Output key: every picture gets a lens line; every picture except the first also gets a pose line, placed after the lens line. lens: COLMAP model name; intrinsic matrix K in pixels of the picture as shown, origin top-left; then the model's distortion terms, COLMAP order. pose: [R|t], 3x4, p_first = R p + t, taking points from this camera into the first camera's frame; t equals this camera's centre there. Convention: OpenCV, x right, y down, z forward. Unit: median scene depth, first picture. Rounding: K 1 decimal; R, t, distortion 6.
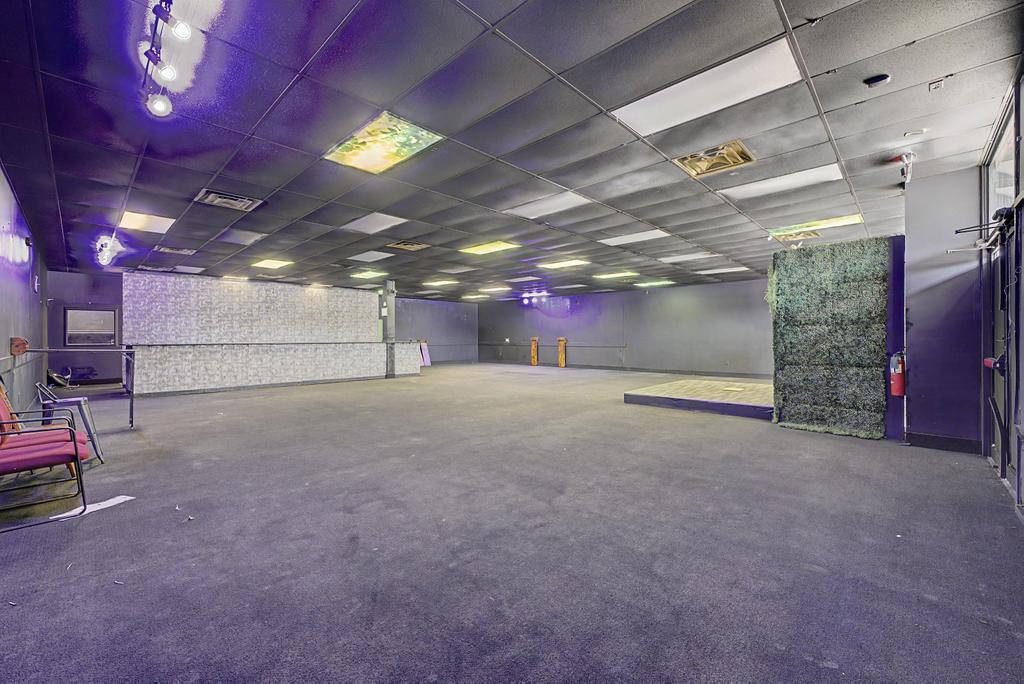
lens RADIAL K [[417.3, 0, 510.3], [0, 417.3, 338.9], [0, 0, 1]] dist [-0.002228, -0.000194]
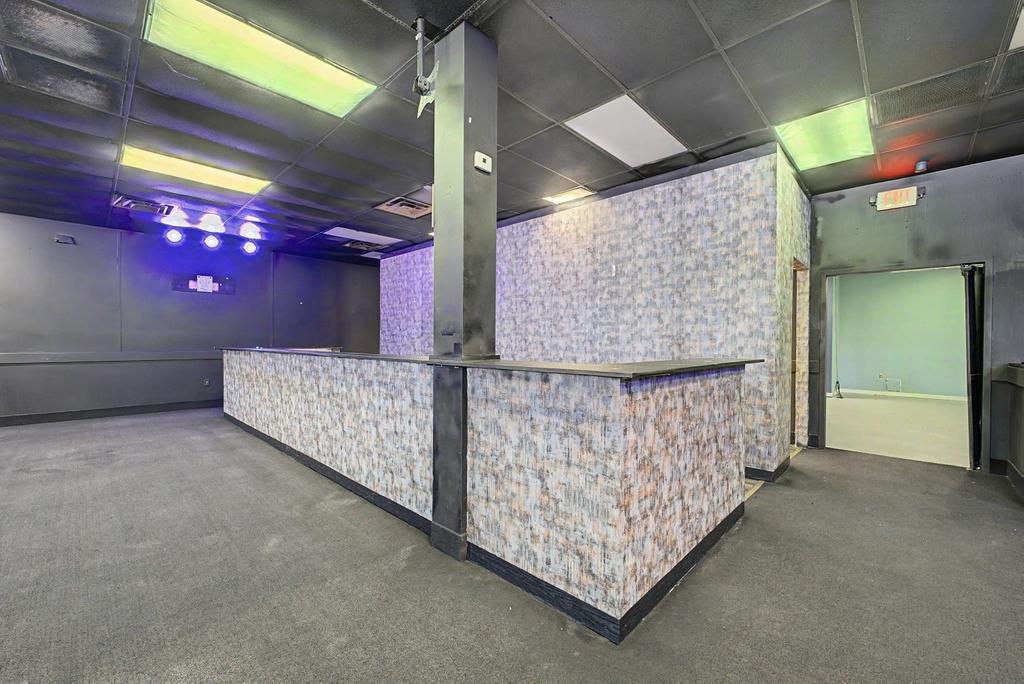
lens RADIAL K [[417.3, 0, 512.6], [0, 417.3, 343.9], [0, 0, 1]] dist [-0.002228, -0.000194]
pose [[0.000729, 0.014934, -0.999888, -0.087339], [-0.010466, 0.999834, 0.014926, -0.006448], [0.999945, 0.010454, 0.000885, 1.022512]]
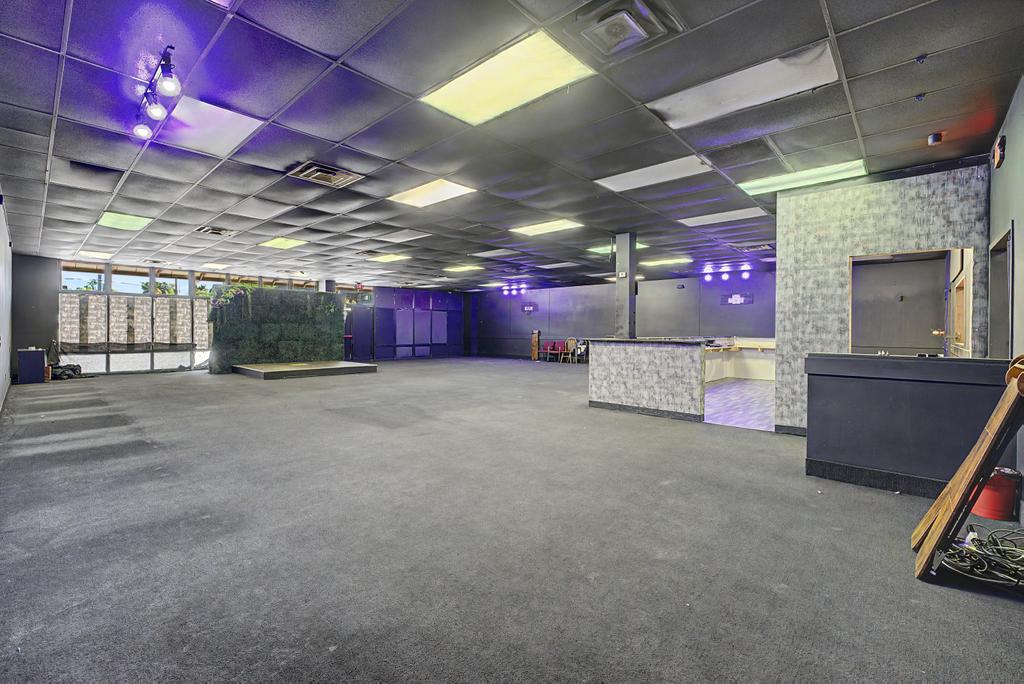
lens RADIAL K [[442.0, 0, 512.4], [0, 442.0, 334.9], [0, 0, 1]] dist [-0.000890, -0.000018]
pose [[-0.999524, 0.006740, -0.030093, -0.102583], [0.006380, 0.999907, 0.012039, -0.007241], [0.030171, 0.011841, -0.999475, 1.657566]]
